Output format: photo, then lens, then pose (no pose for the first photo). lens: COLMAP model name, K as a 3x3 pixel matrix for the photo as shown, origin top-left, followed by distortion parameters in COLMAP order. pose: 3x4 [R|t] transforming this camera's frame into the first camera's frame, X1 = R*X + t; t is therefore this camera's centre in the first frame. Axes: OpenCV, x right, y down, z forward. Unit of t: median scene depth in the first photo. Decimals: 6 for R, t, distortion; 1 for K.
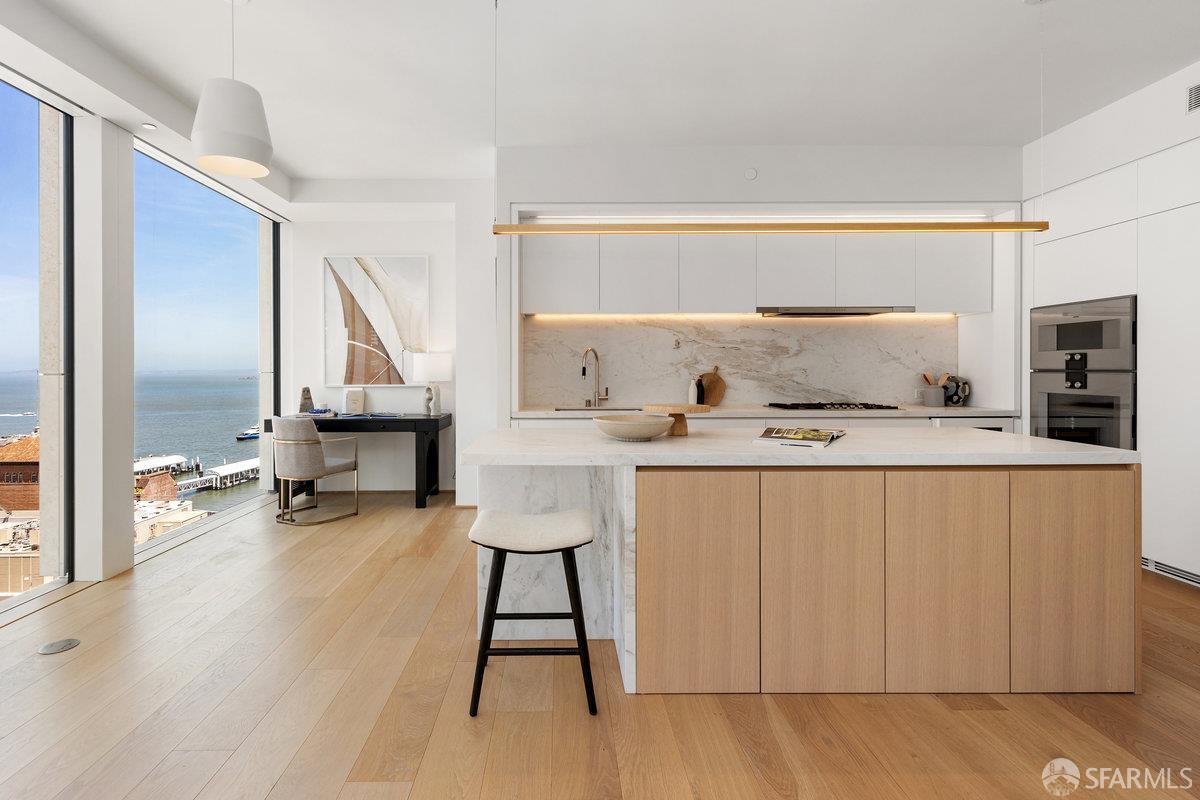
lens RADIAL K [[589.3, 0, 565.4], [0, 589.3, 377.2], [0, 0, 1]] dist [0.015748, -0.003379]
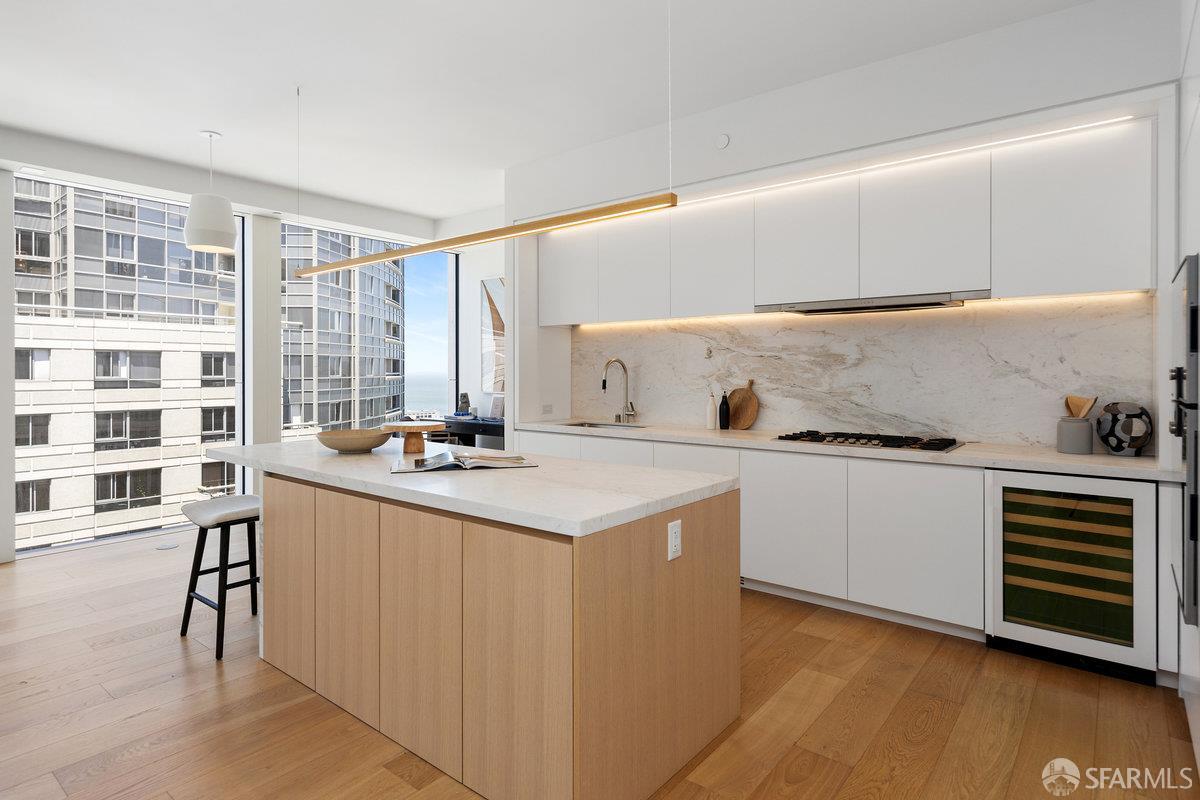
lens RADIAL K [[655.6, 0, 602.9], [0, 655.6, 398.2], [0, 0, 1]] dist [0.019608, -0.006046]
pose [[0.774253, 0.029669, -0.632180, 0.670551], [-0.013165, 0.999439, 0.030781, -0.018983], [0.632739, -0.015509, 0.774210, 0.187384]]
